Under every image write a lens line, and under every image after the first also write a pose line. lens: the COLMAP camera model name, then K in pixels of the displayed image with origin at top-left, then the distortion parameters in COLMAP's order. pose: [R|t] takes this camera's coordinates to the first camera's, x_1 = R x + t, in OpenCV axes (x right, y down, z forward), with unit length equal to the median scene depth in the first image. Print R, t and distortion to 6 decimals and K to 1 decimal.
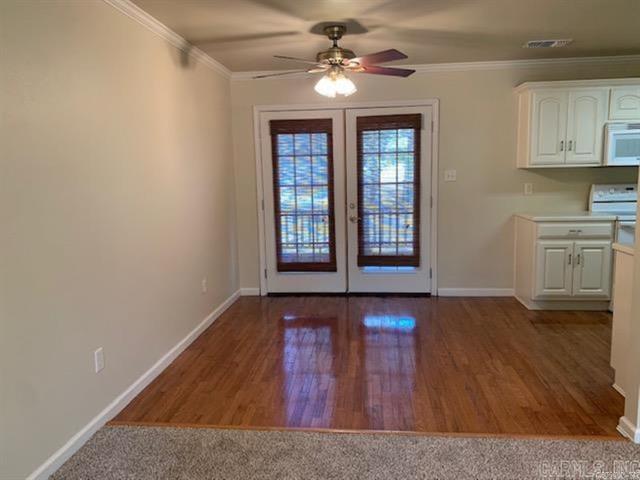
lens RADIAL K [[486.1, 0, 320.0], [0, 486.1, 240.0], [0, 0, 1]] dist [-0.002545, -0.006057]
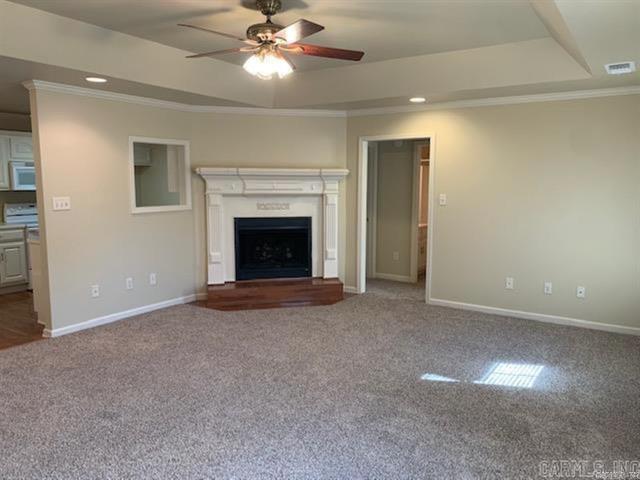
lens RADIAL K [[499.8, 0, 320.0], [0, 499.8, 240.0], [0, 0, 1]] dist [0.116057, -0.129262]
pose [[0.470640, -0.079253, 0.878759, -0.312427], [0.108031, 0.993640, 0.031755, 0.040550], [-0.875687, 0.079988, 0.476208, -0.481402]]
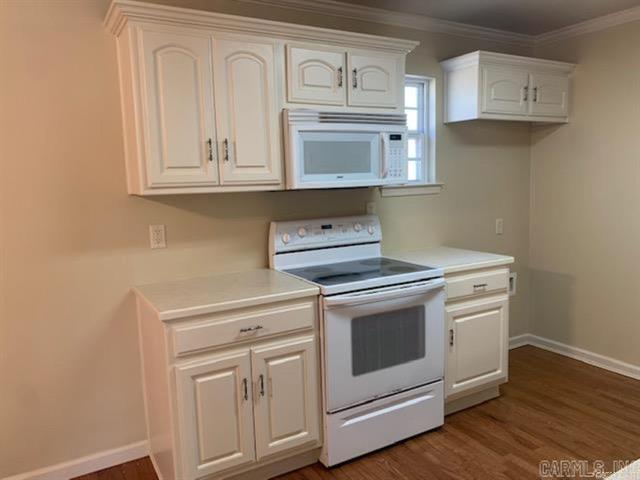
lens RADIAL K [[499.8, 0, 320.0], [0, 499.8, 240.0], [0, 0, 1]] dist [0.116057, -0.129262]
pose [[0.812303, -0.071422, 0.578846, 0.276698], [0.091327, 0.995807, -0.005292, -0.087254], [-0.576041, 0.057163, 0.815420, 0.507448]]
